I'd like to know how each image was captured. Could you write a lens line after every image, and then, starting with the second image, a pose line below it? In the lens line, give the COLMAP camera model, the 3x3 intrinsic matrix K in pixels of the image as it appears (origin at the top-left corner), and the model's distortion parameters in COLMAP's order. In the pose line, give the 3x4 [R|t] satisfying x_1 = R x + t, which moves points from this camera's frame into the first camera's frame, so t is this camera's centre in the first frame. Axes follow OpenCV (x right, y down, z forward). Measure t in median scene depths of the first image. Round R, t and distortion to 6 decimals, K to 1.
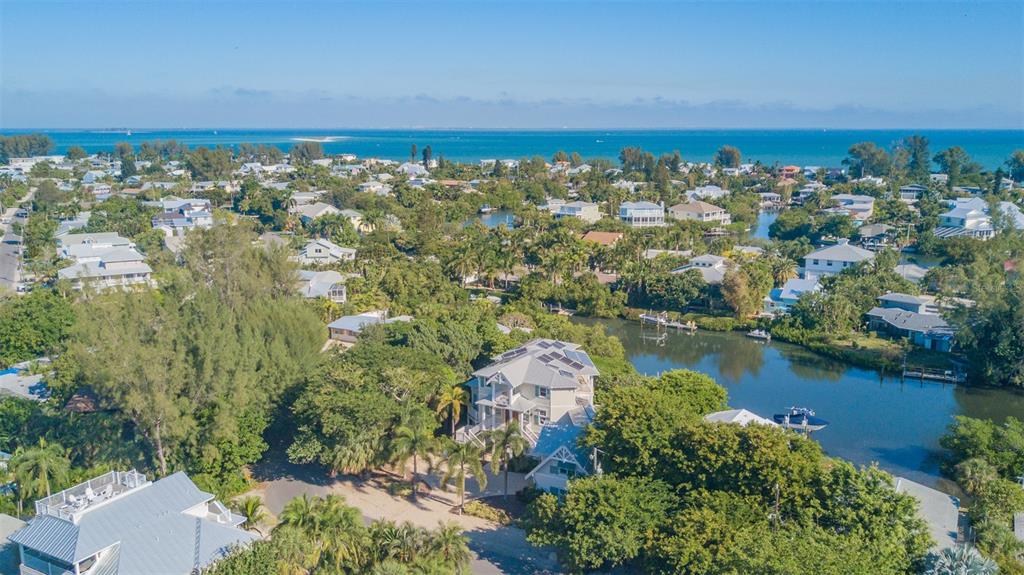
lens RADIAL K [[851.0, 0, 512.0], [0, 851.0, 287.5], [0, 0, 1]] dist [0.031009, -0.010996]
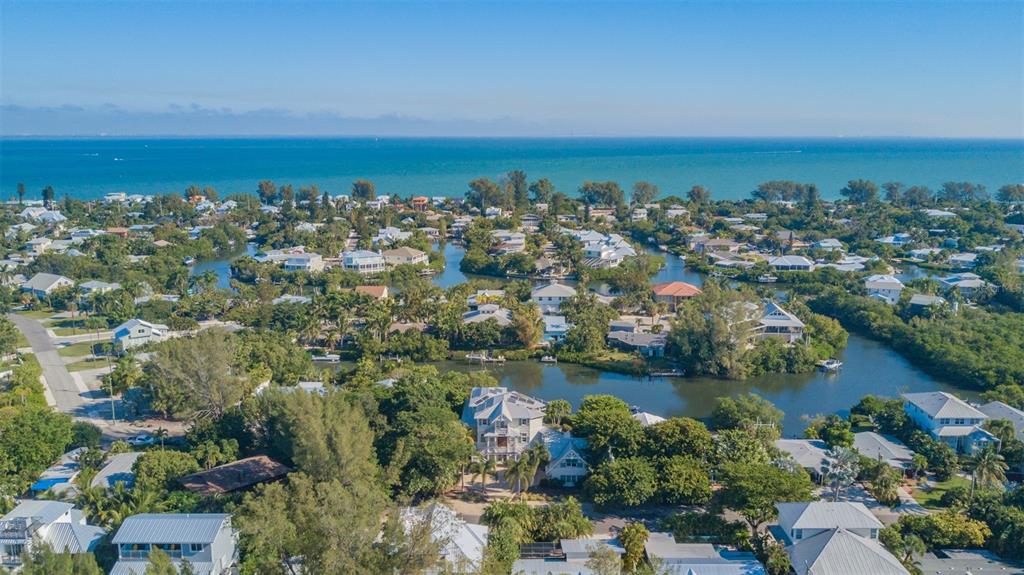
lens RADIAL K [[851.0, 0, 512.0], [0, 851.0, 287.5], [0, 0, 1]] dist [0.031009, -0.010996]
pose [[0.871897, -0.092976, 0.480782, -0.445577], [0.094629, 0.995294, 0.020866, -0.101746], [-0.480460, 0.027303, 0.876592, -0.255614]]
